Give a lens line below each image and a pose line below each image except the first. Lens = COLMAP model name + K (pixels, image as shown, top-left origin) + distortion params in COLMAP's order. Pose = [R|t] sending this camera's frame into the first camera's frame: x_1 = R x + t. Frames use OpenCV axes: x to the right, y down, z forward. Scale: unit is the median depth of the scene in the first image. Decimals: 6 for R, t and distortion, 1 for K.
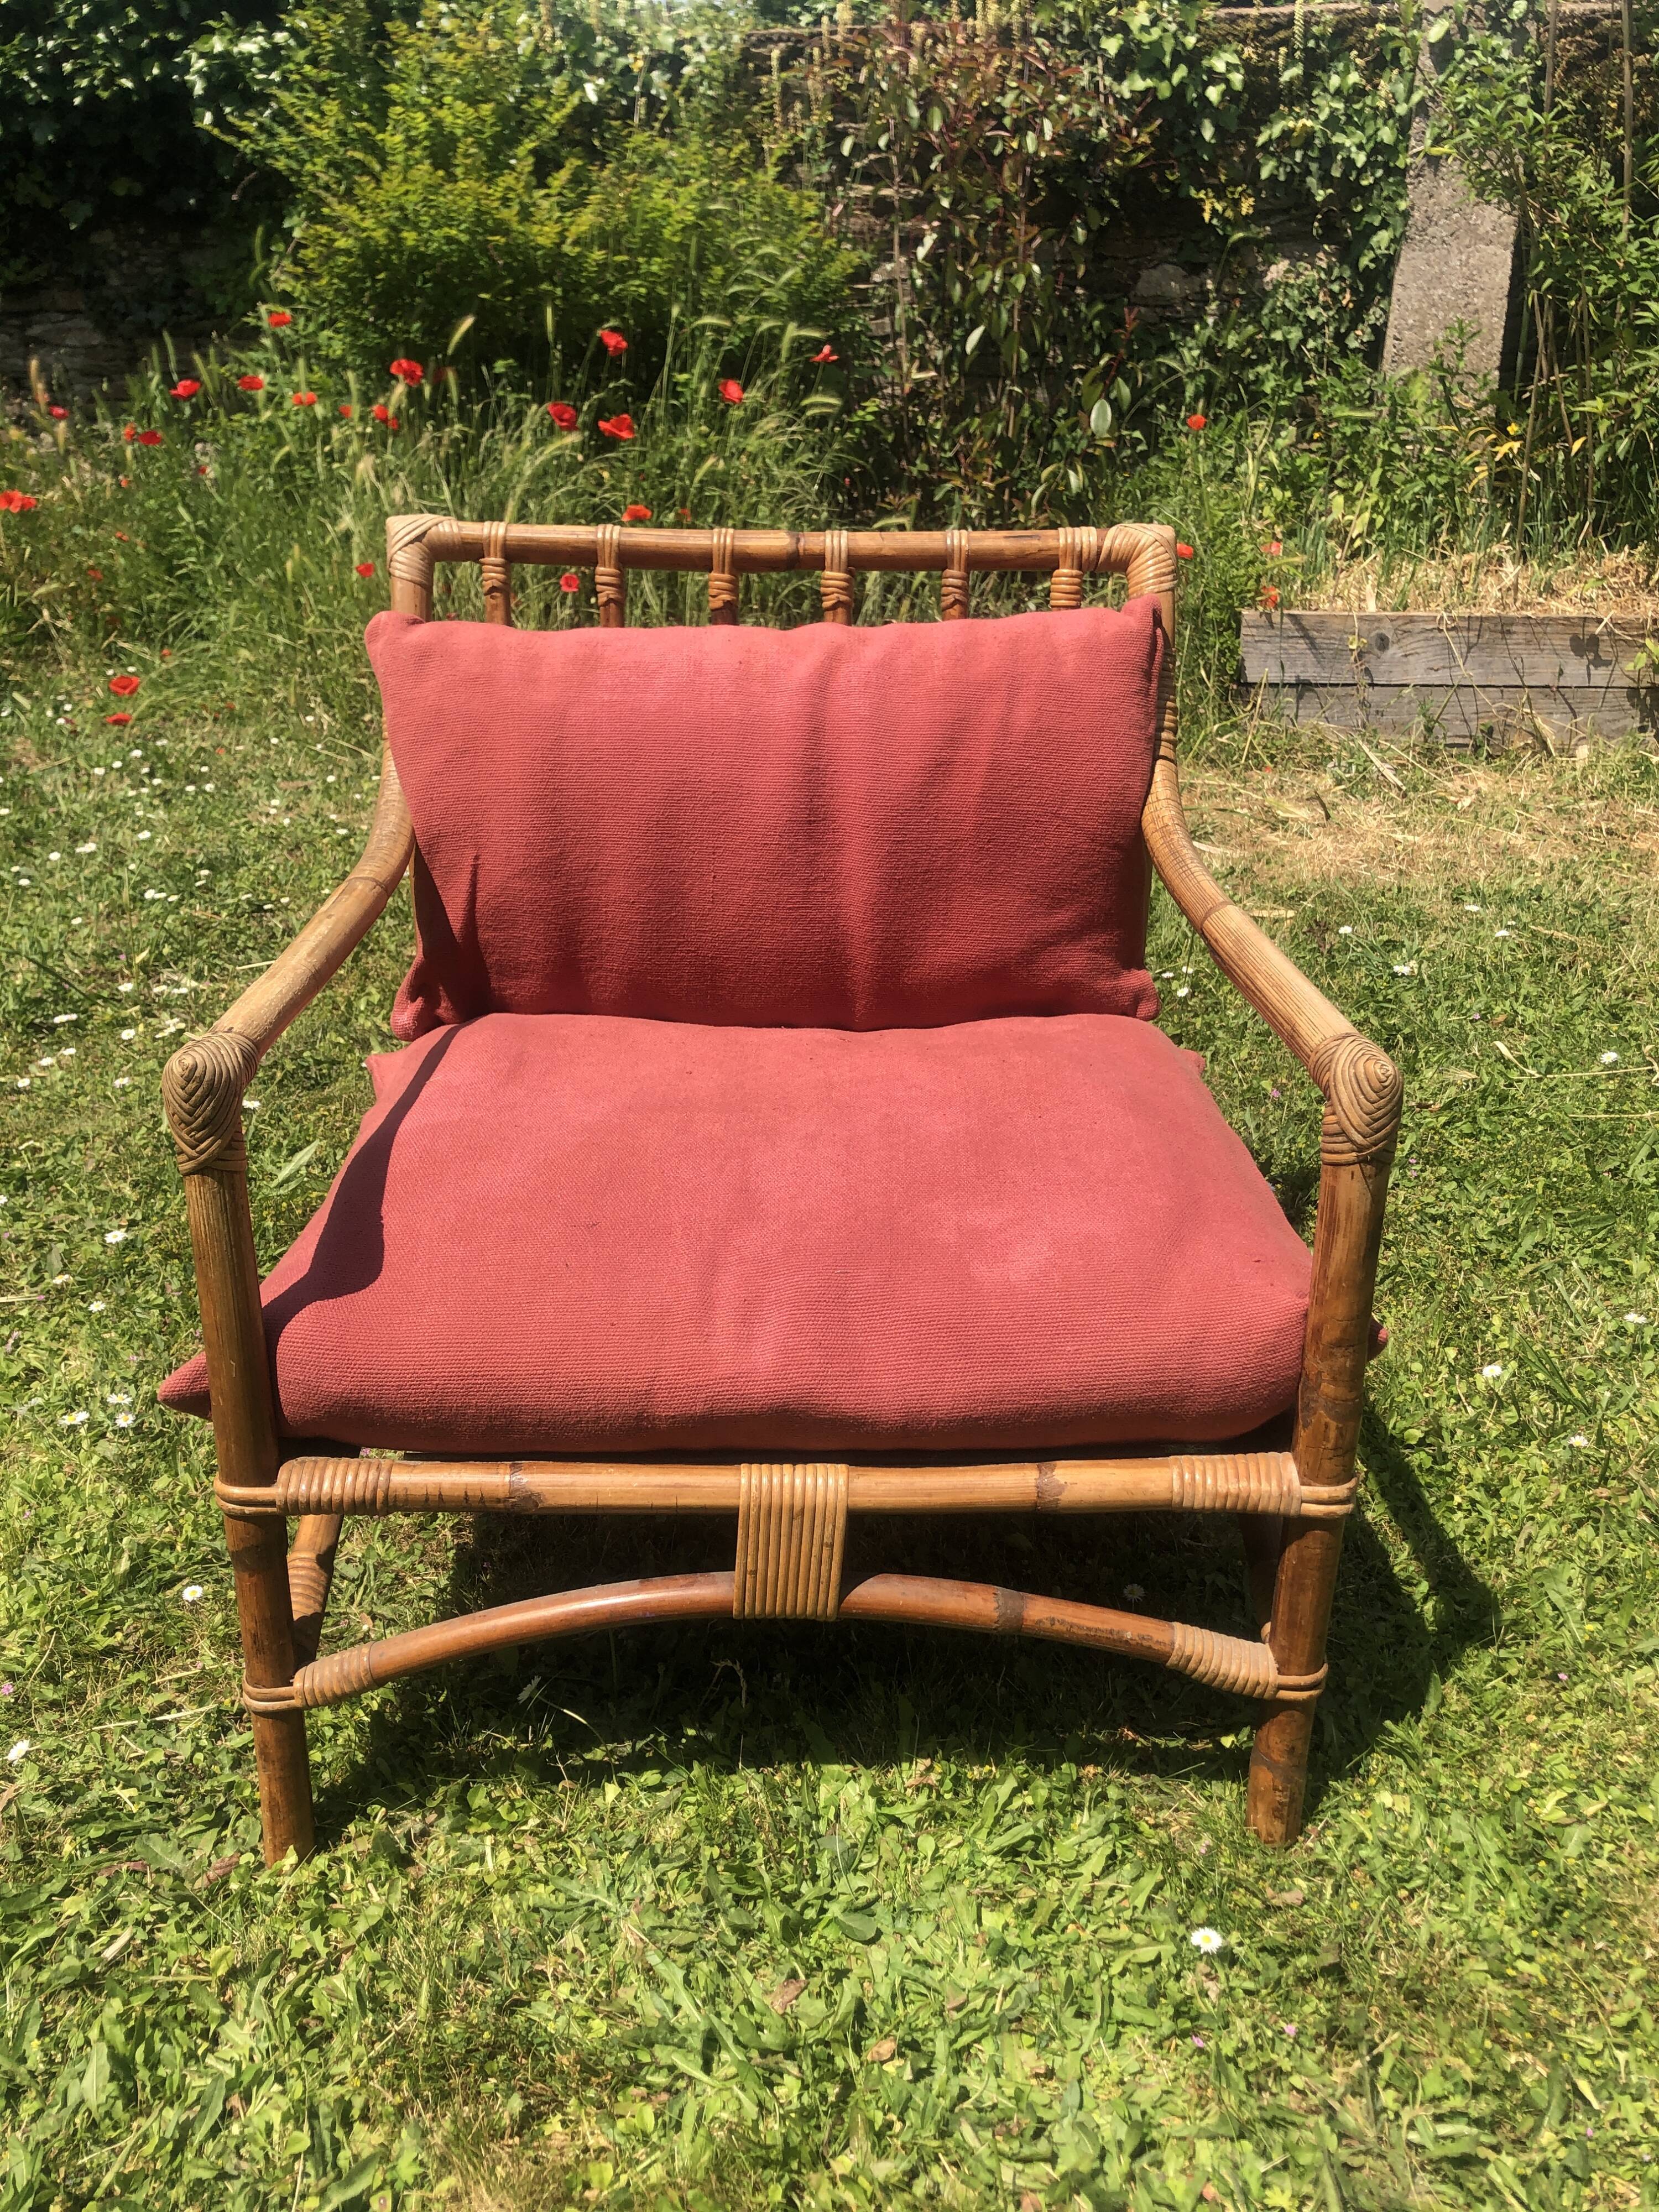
lens RADIAL K [[1803.2, 0, 824.5], [0, 1803.2, 1095.7], [0, 0, 1]] dist [-0.007421, 0.026237]
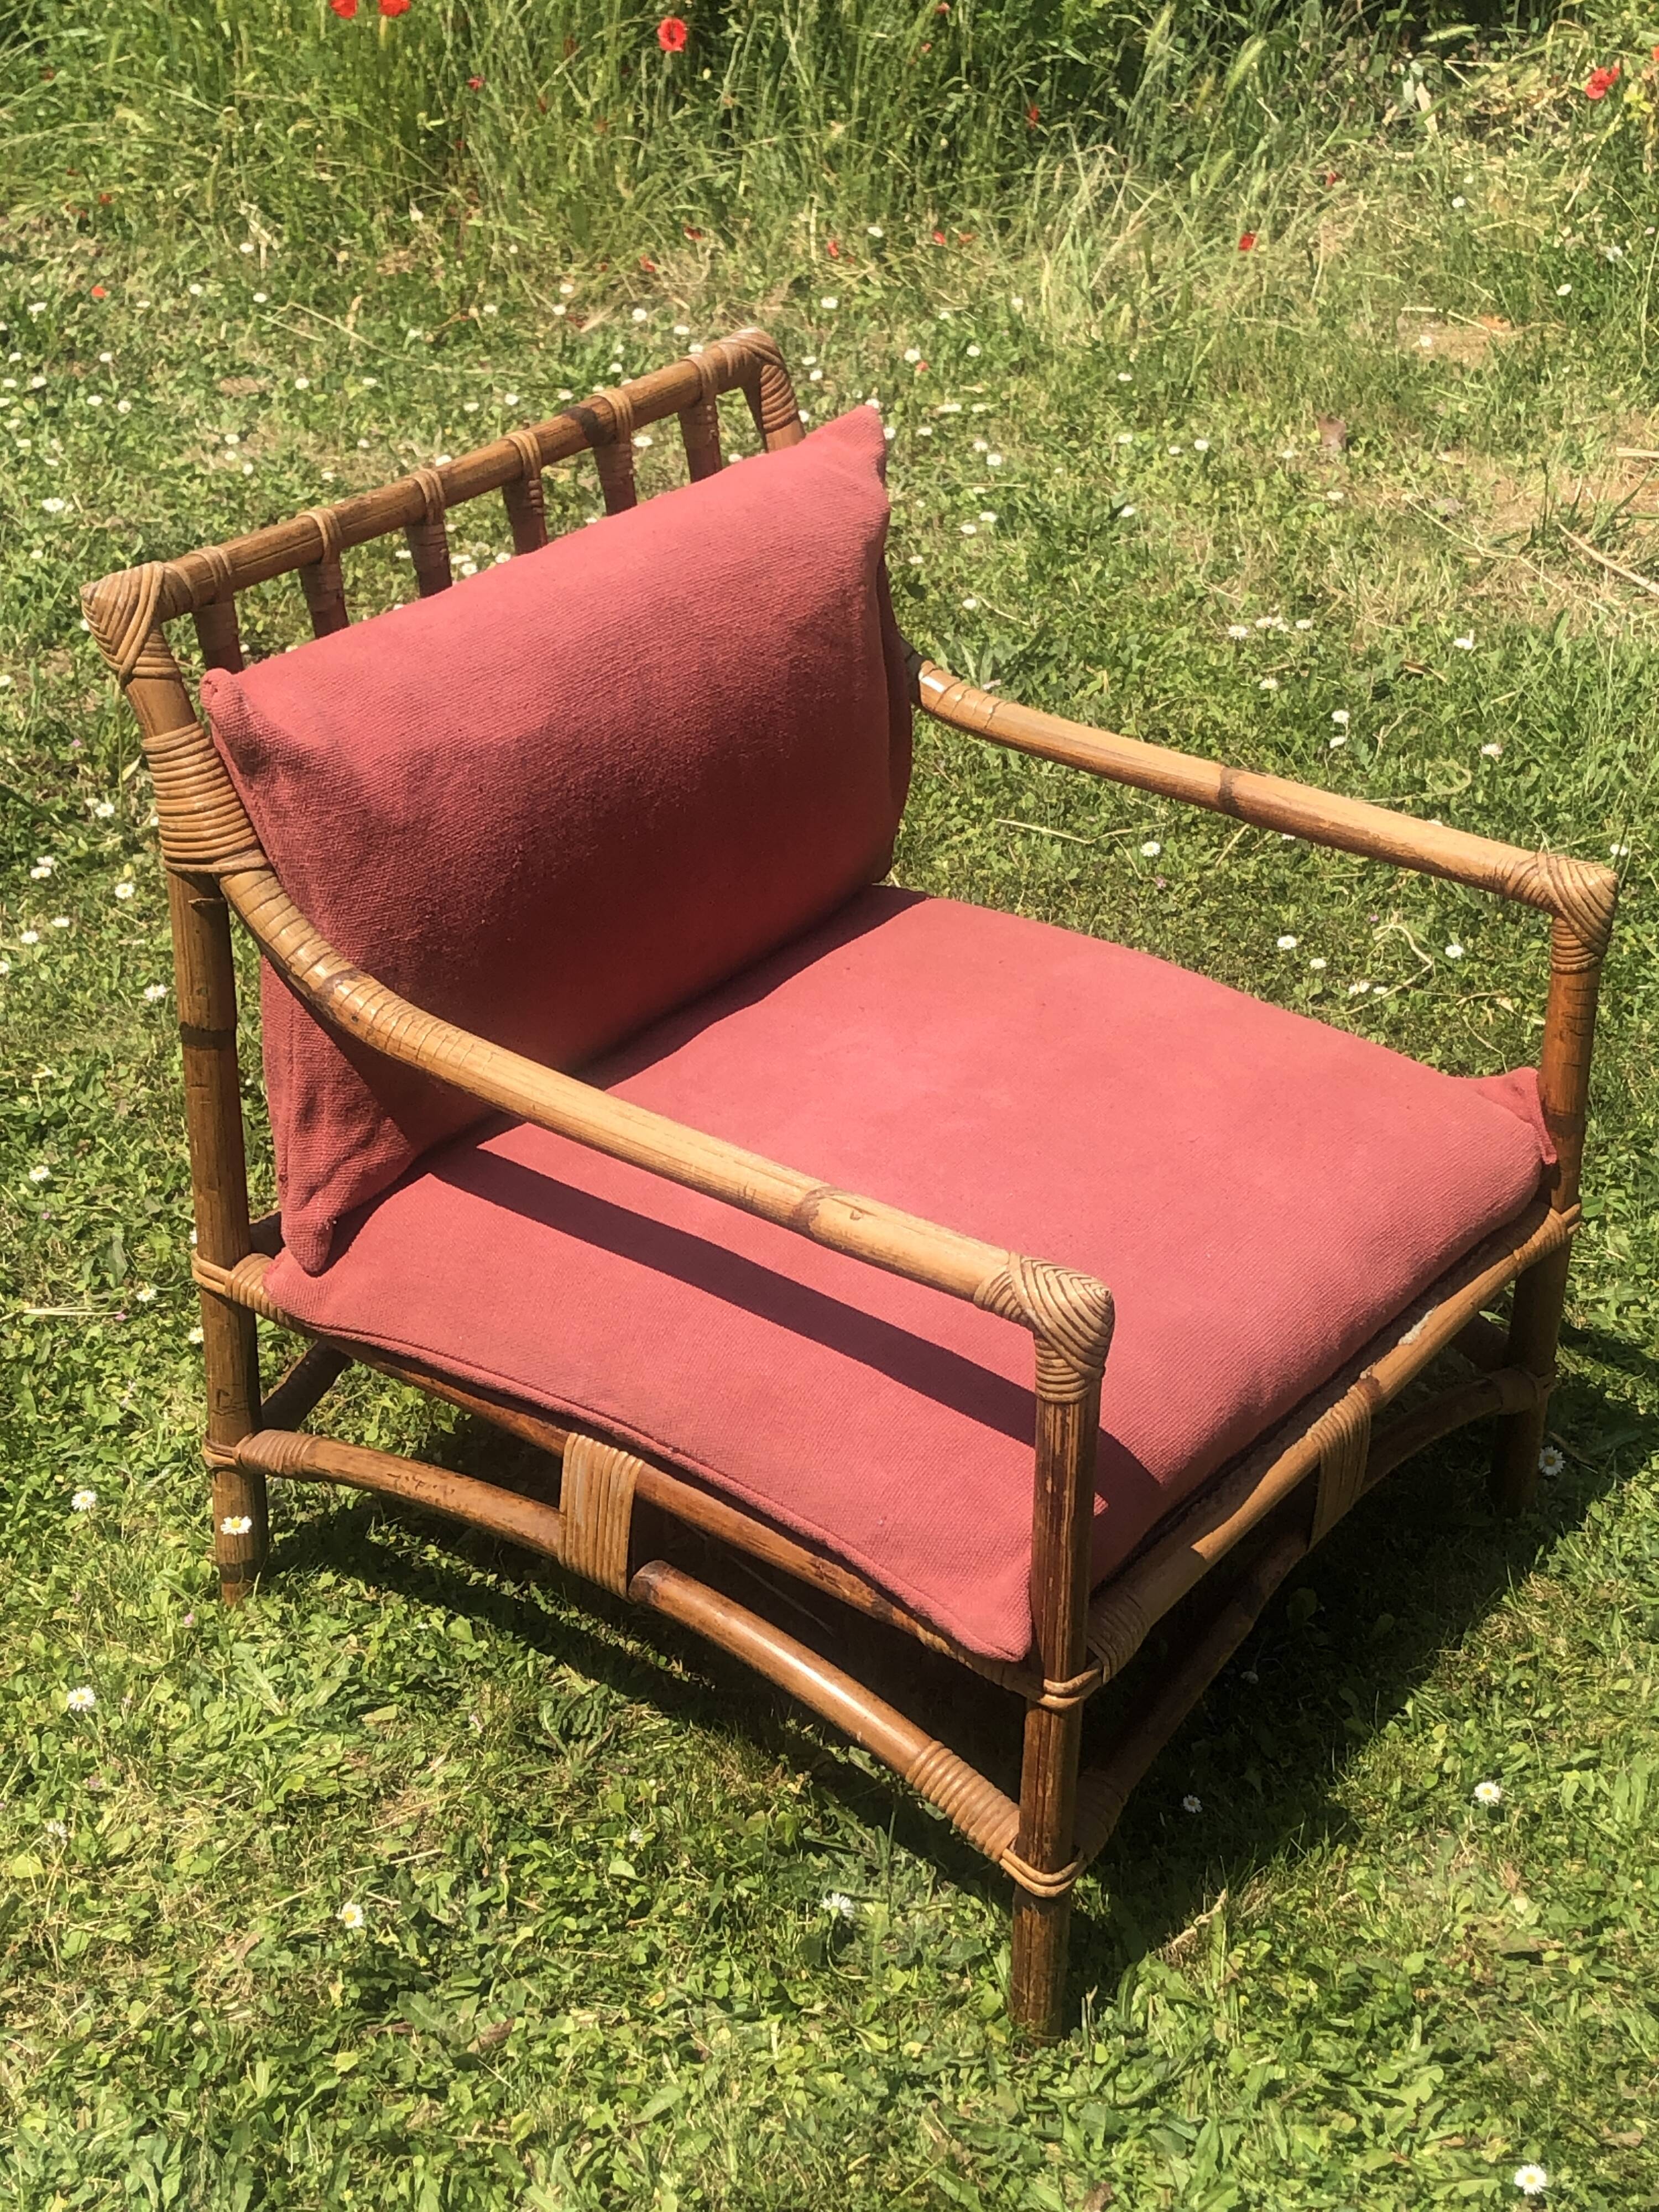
lens RADIAL K [[3306.7, 0, 818.9], [0, 3306.7, 1061.0], [0, 0, 1]] dist [0.182272, -0.696612]
pose [[0.998053, 0.053655, -0.031801, -0.038024], [-0.049553, 0.991762, 0.118119, -0.082238], [0.037876, -0.116314, 0.992490, -0.188924]]
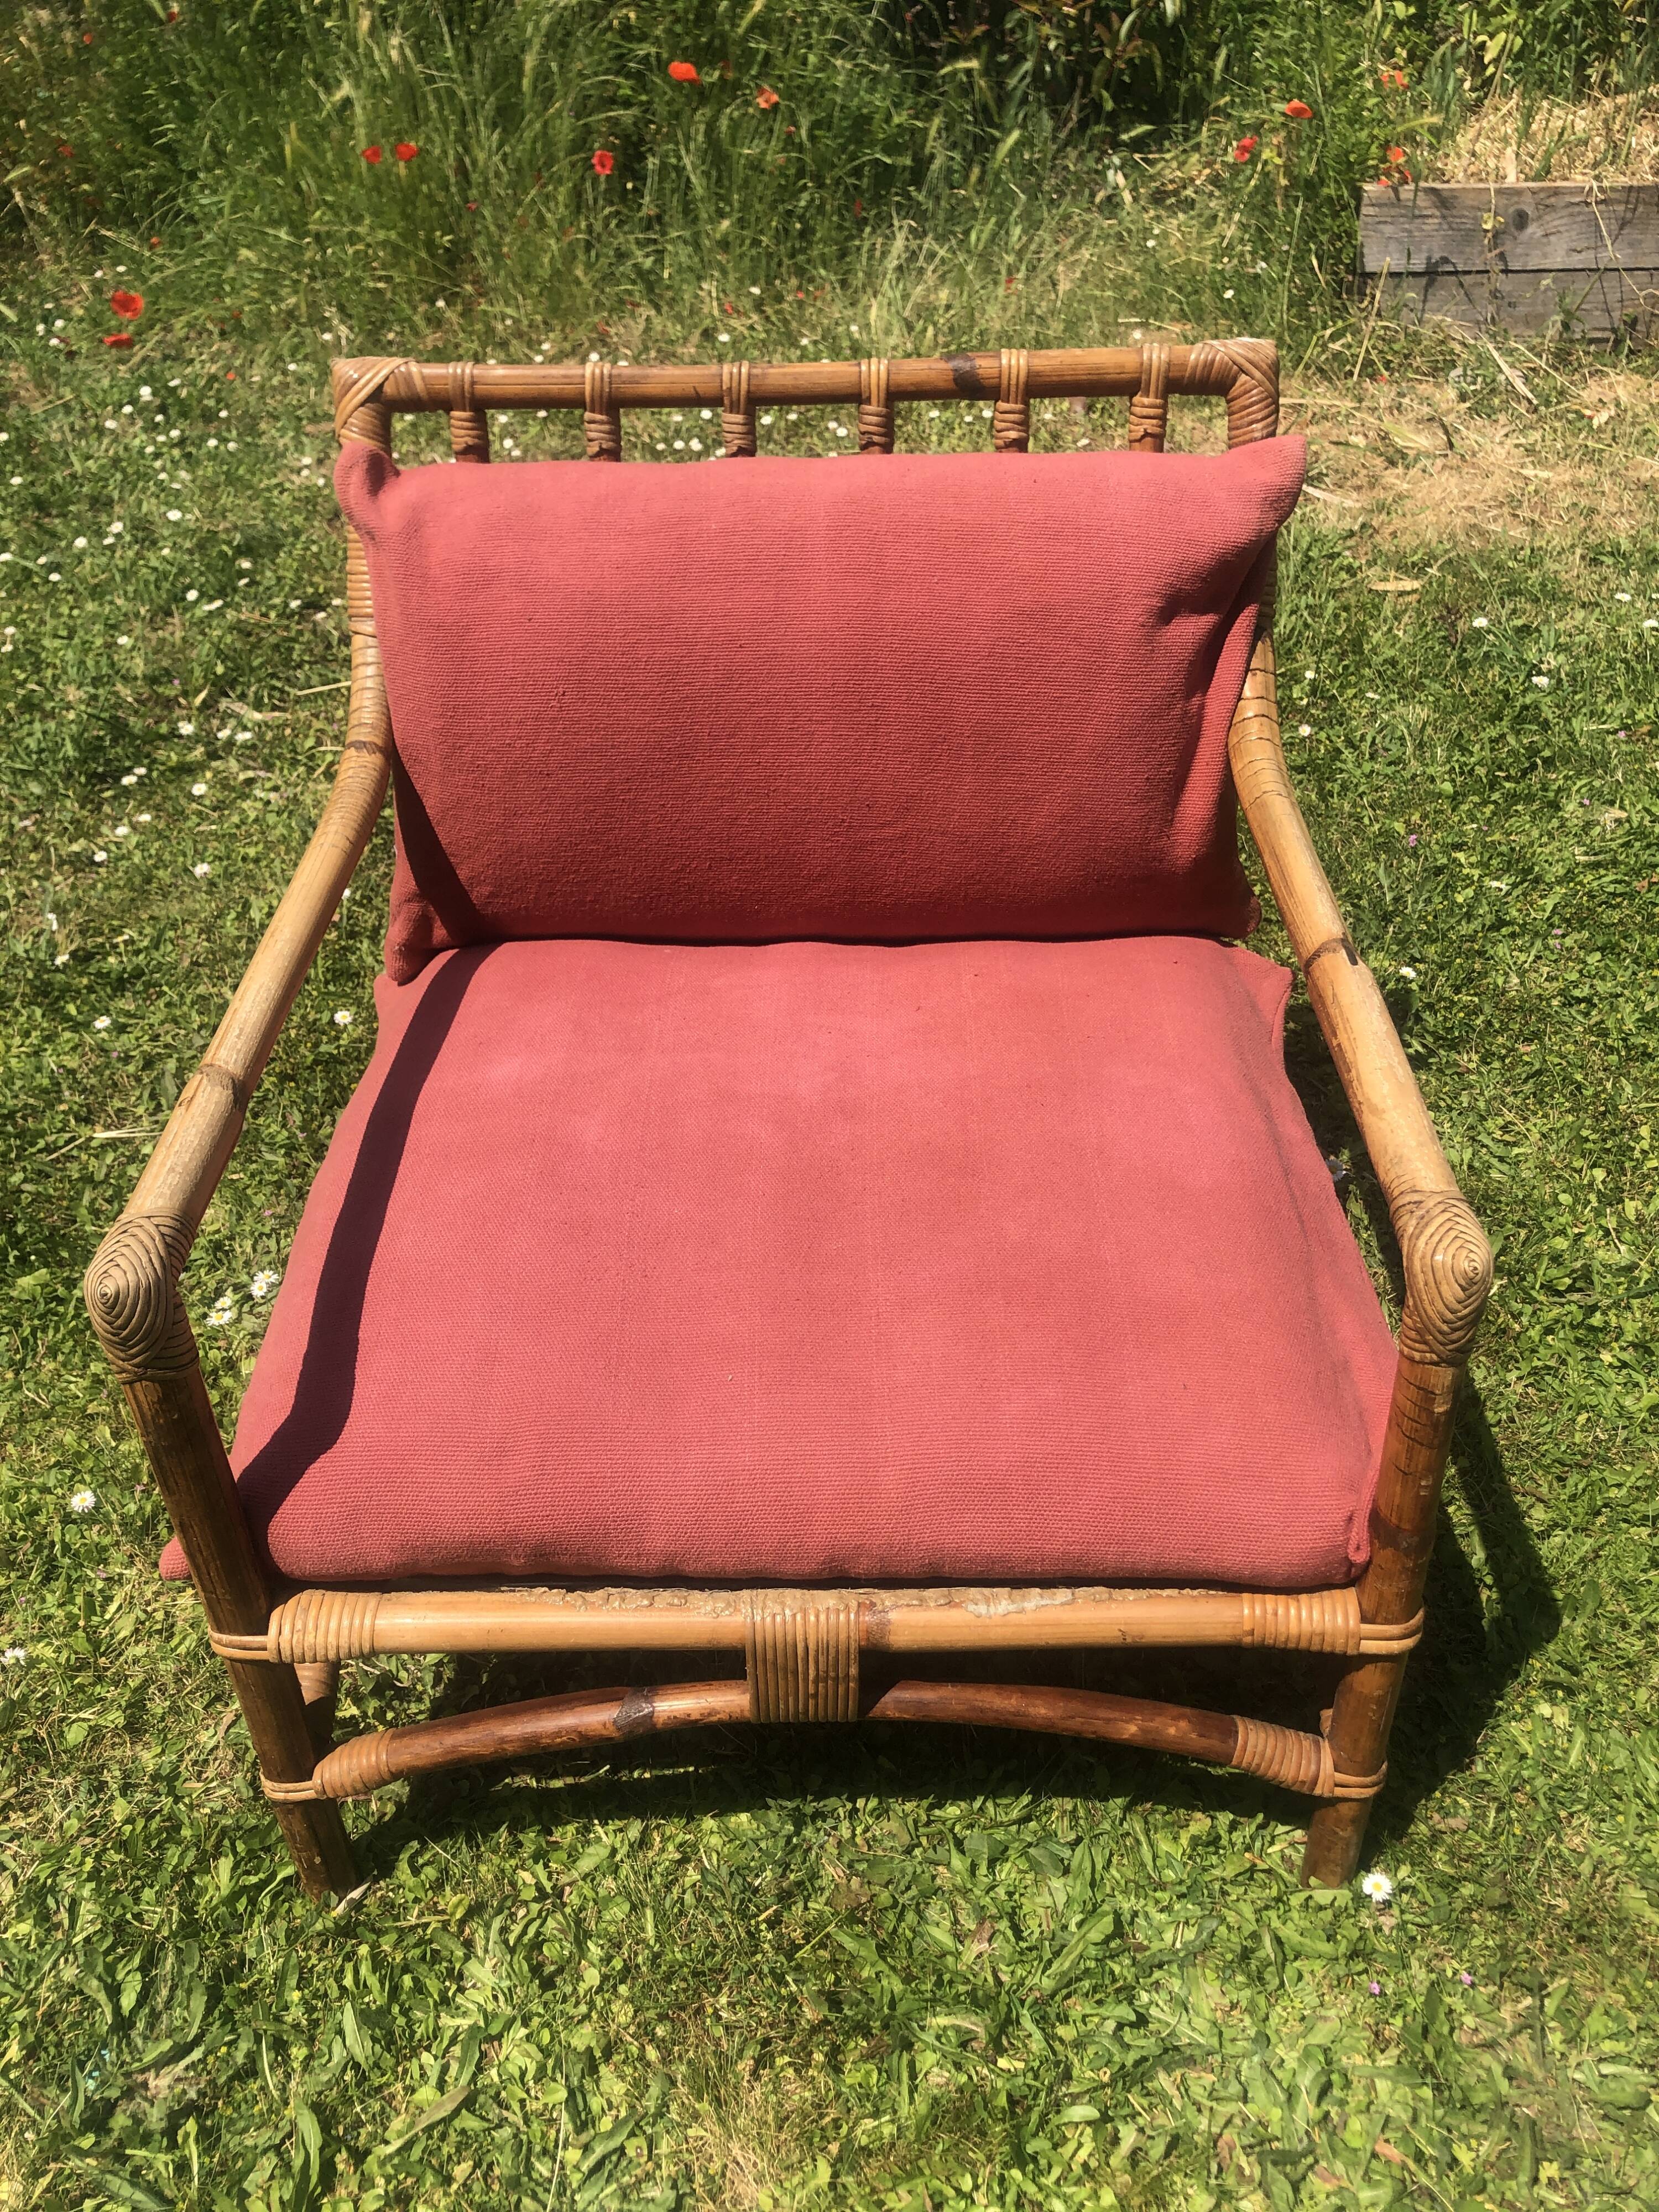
lens RADIAL K [[1802.1, 0, 829.5], [0, 1802.1, 1106.0], [0, 0, 1]] dist [-0.003010, 0.015373]
pose [[0.999615, -0.018983, -0.020225, -0.021407], [0.023537, 0.966298, 0.256349, -0.065225], [0.014678, -0.256726, 0.966373, 0.023145]]
